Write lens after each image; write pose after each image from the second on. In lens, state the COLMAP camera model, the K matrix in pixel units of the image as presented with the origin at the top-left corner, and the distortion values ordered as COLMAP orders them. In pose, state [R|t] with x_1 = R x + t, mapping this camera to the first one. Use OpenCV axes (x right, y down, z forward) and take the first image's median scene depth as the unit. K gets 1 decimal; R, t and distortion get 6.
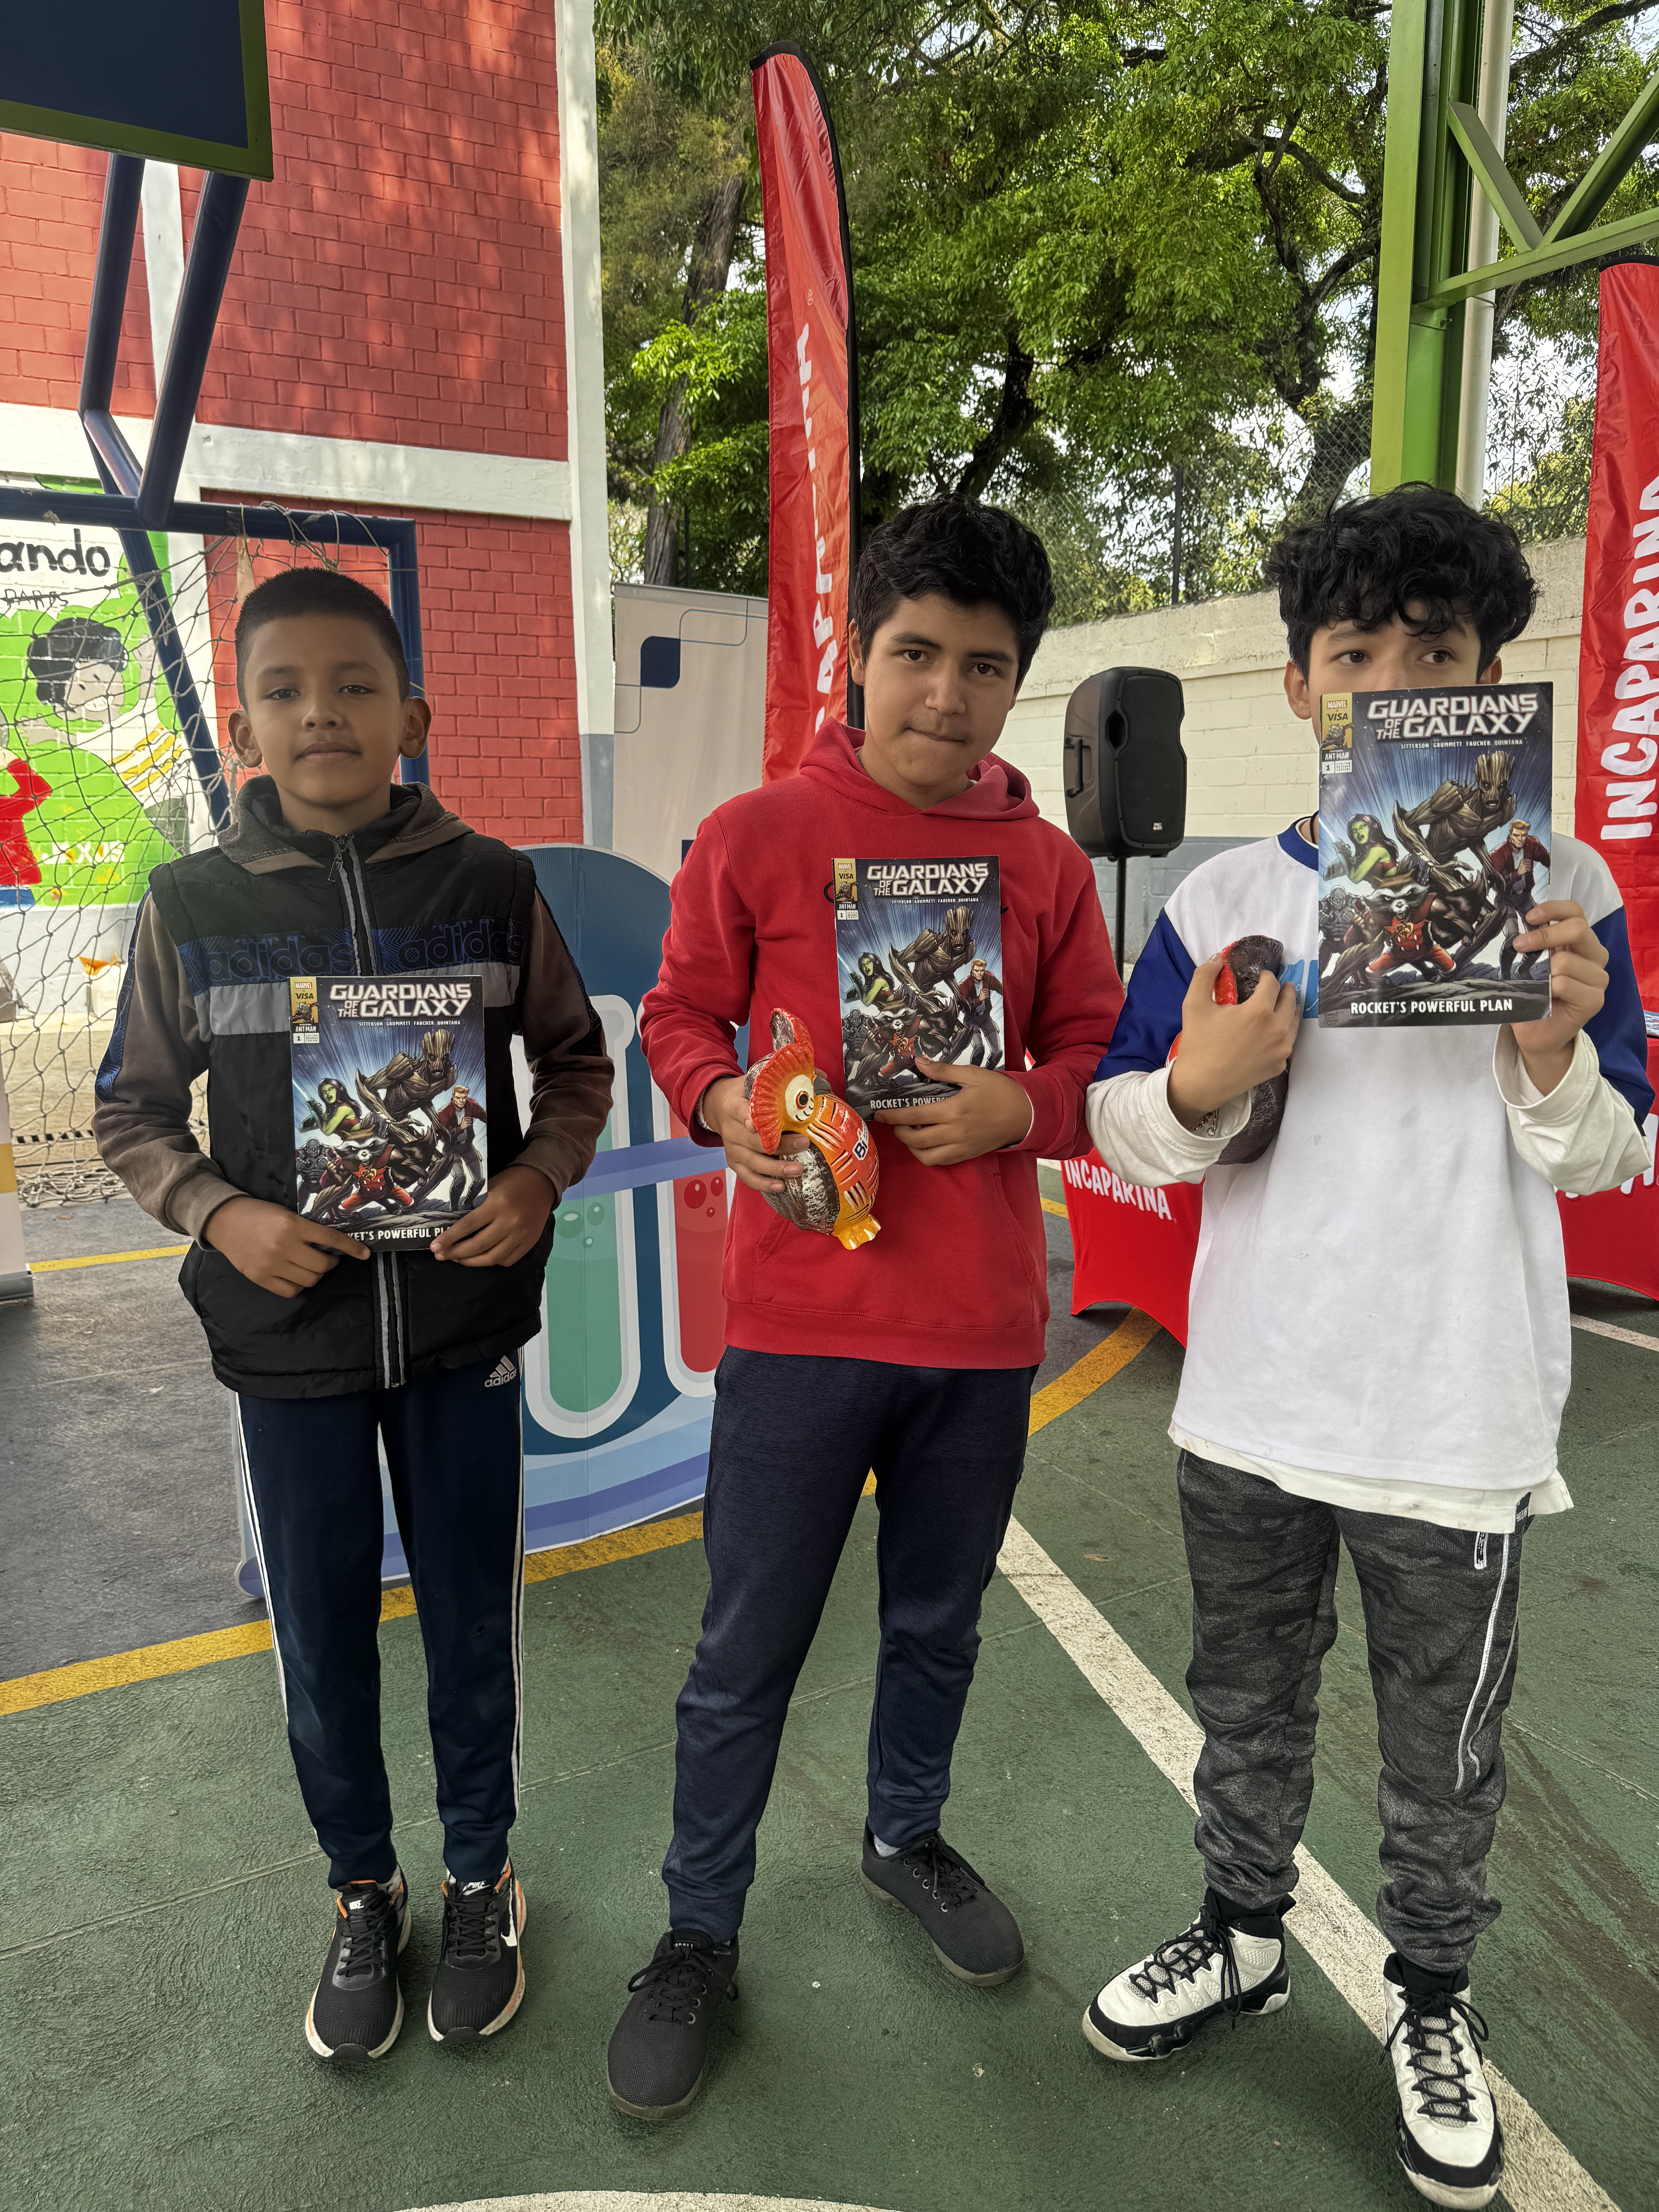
lens RADIAL K [[1522.1, 0, 828.2], [0, 1522.1, 1092.6], [0, 0, 1]] dist [-0.006355, -0.004175]
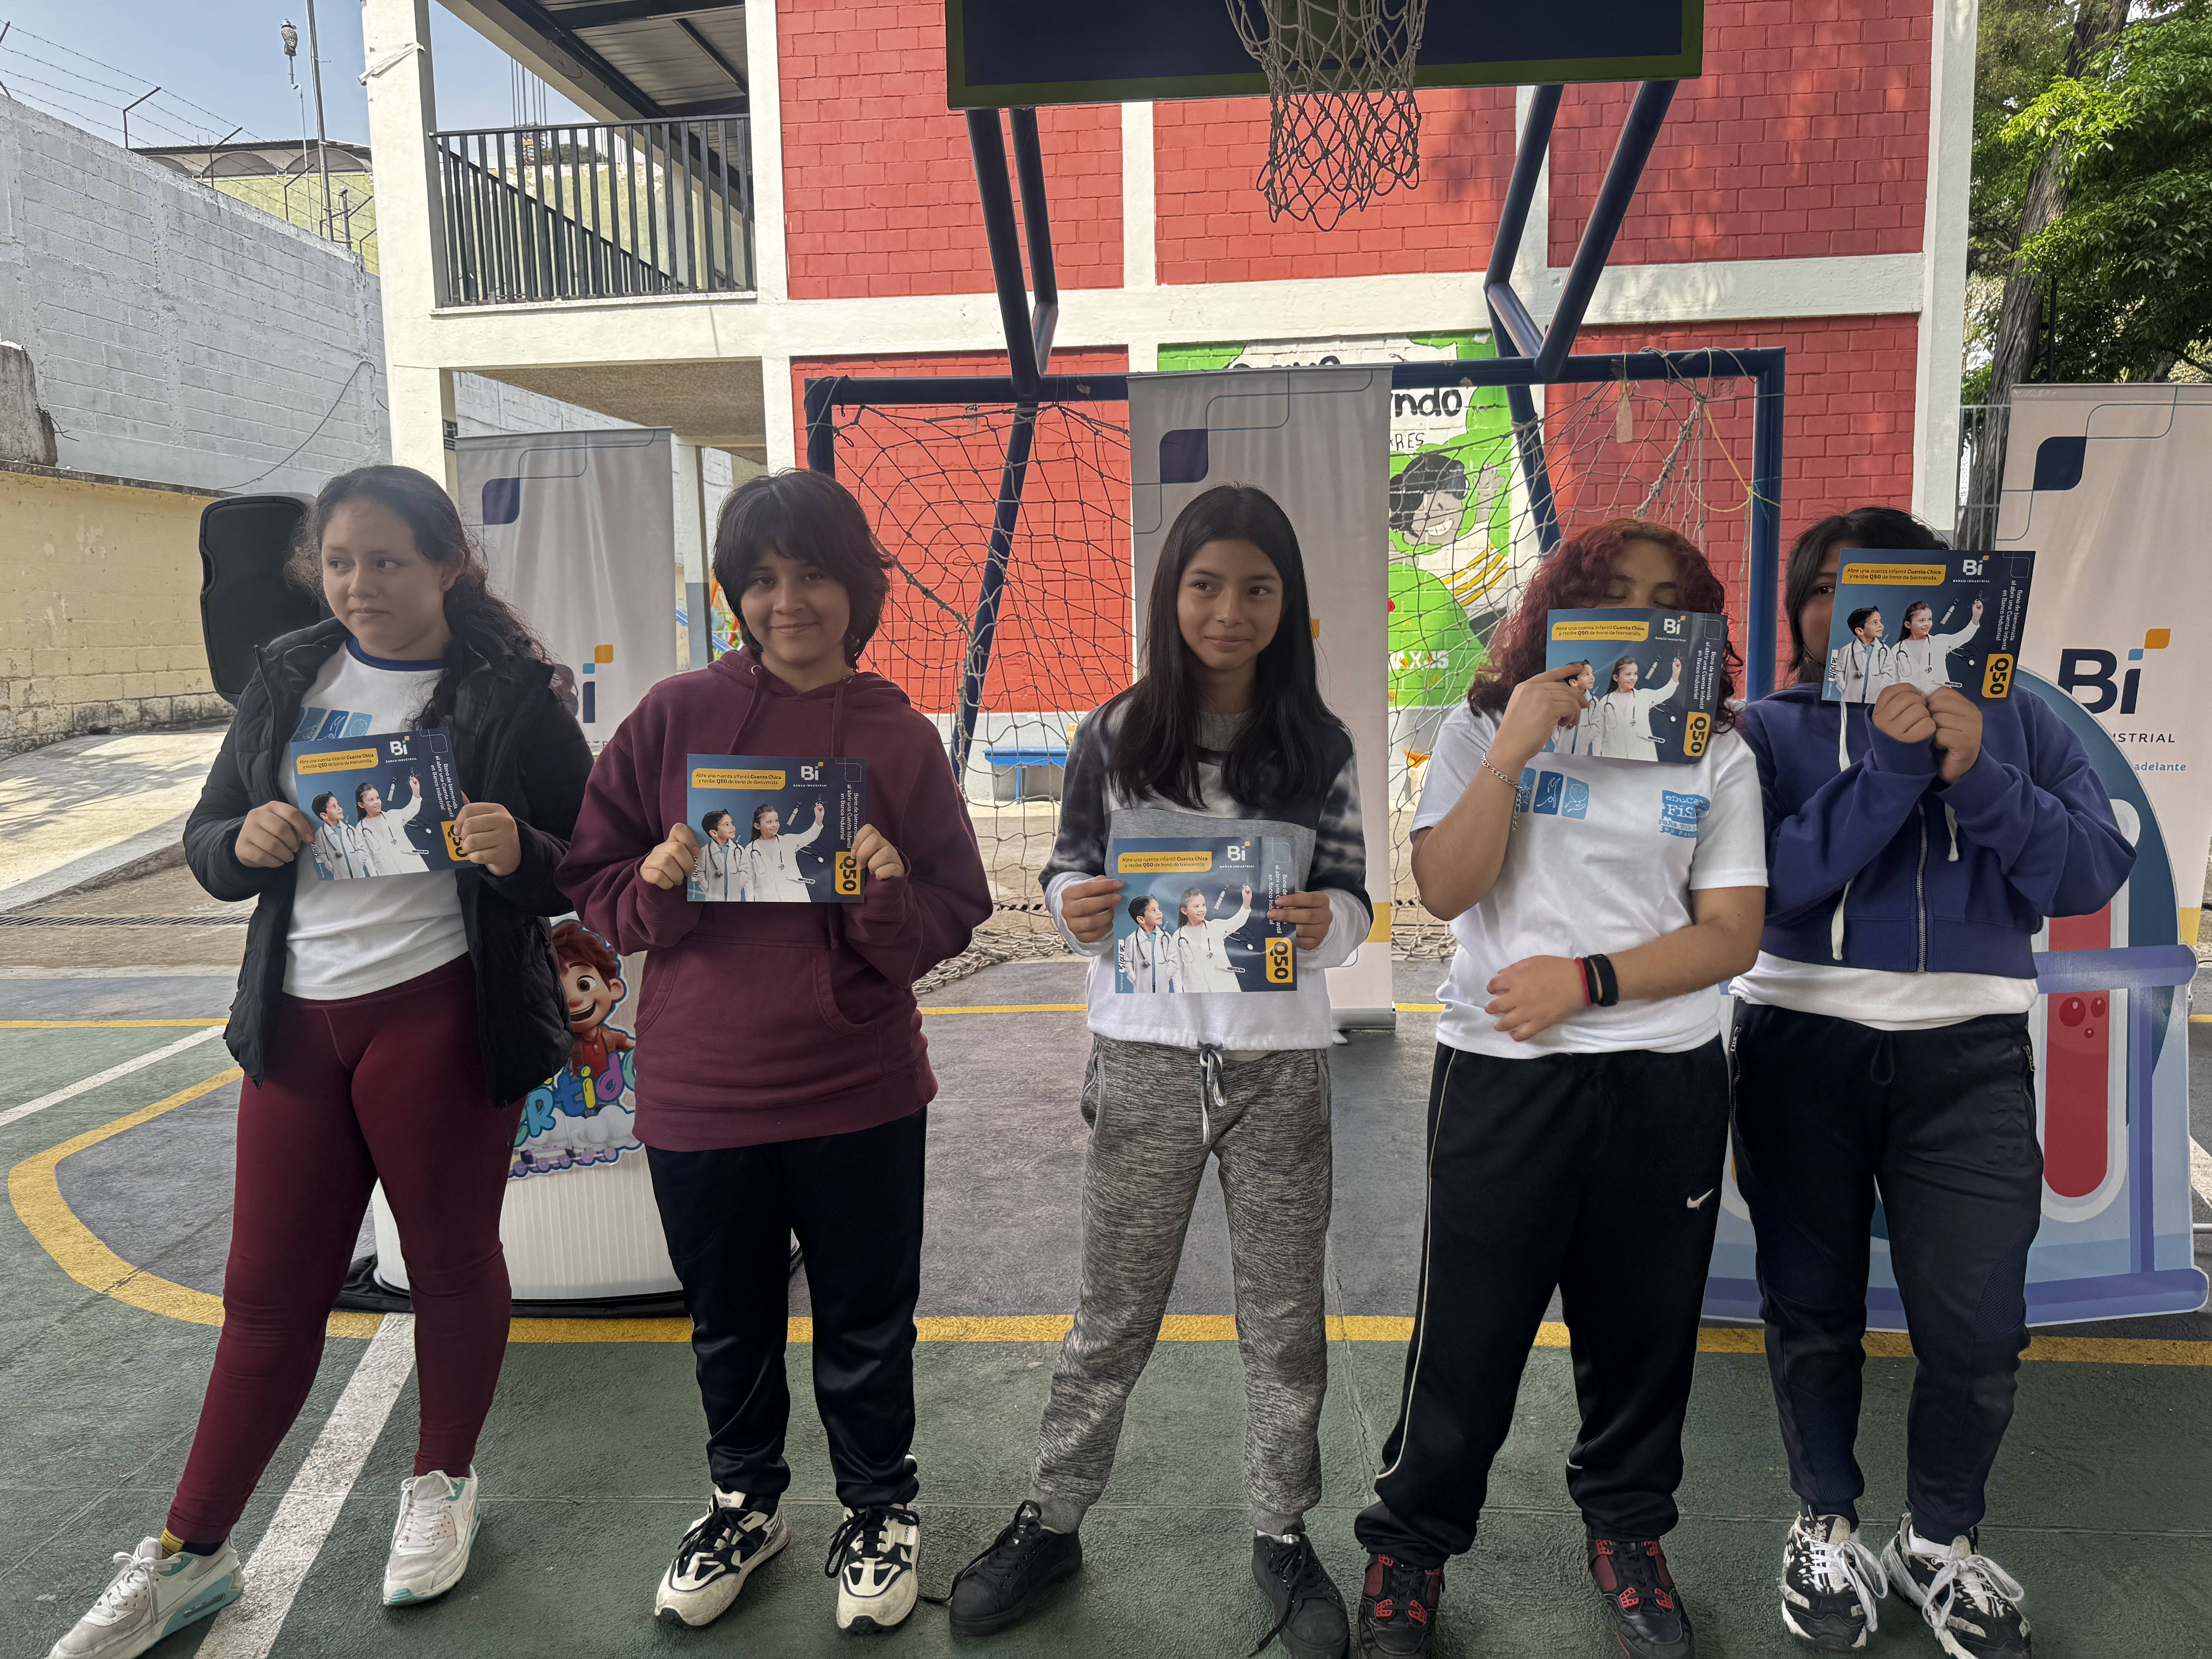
lens RADIAL K [[1541.3, 0, 1105.2], [0, 1541.3, 804.8], [0, 0, 1]] dist [0.037554, -0.039118]
pose [[0.816603, 0.056130, -0.574464, -0.018033], [-0.091333, 0.995287, -0.032583, 0.014963], [0.569928, 0.079075, 0.817881, -0.106440]]
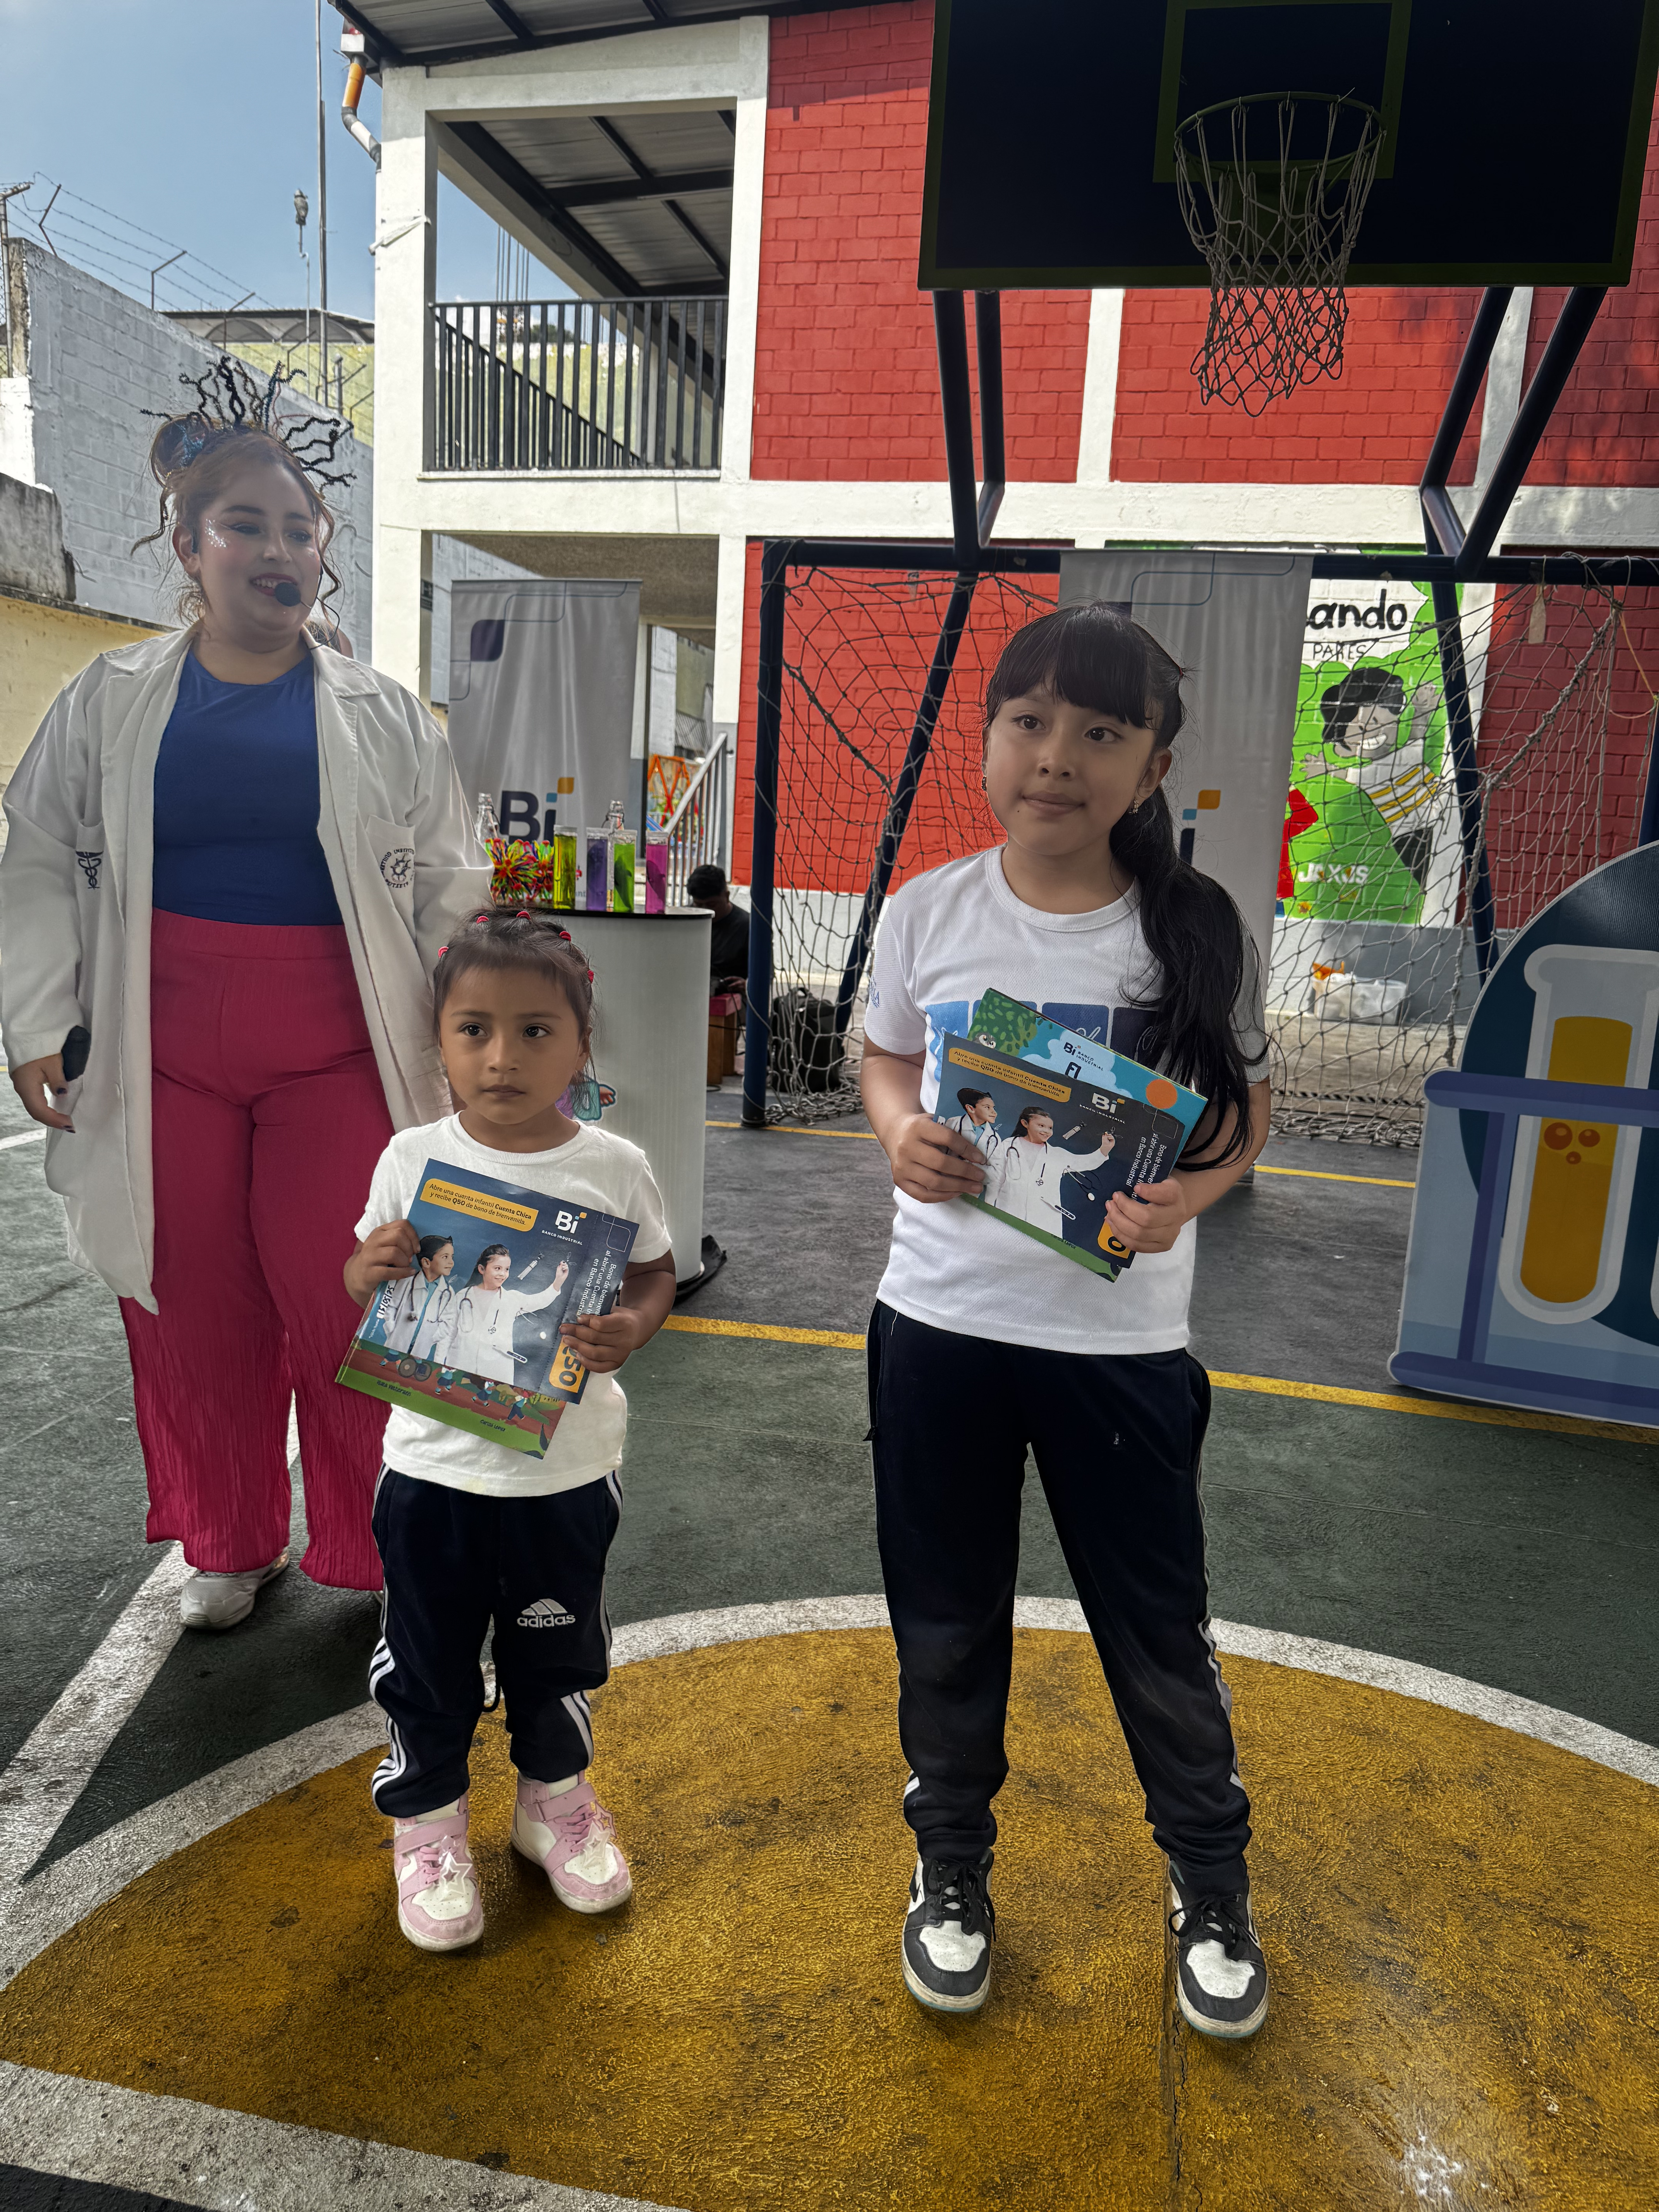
lens RADIAL K [[1566.7, 0, 829.5], [0, 1566.7, 1097.7], [0, 0, 1]] dist [0.060847, -0.079061]
pose [[0.734856, 0.154494, -0.660392, 0.061636], [-0.183536, 0.982678, 0.025660, 0.073971], [0.652917, 0.102350, 0.750482, -0.184722]]
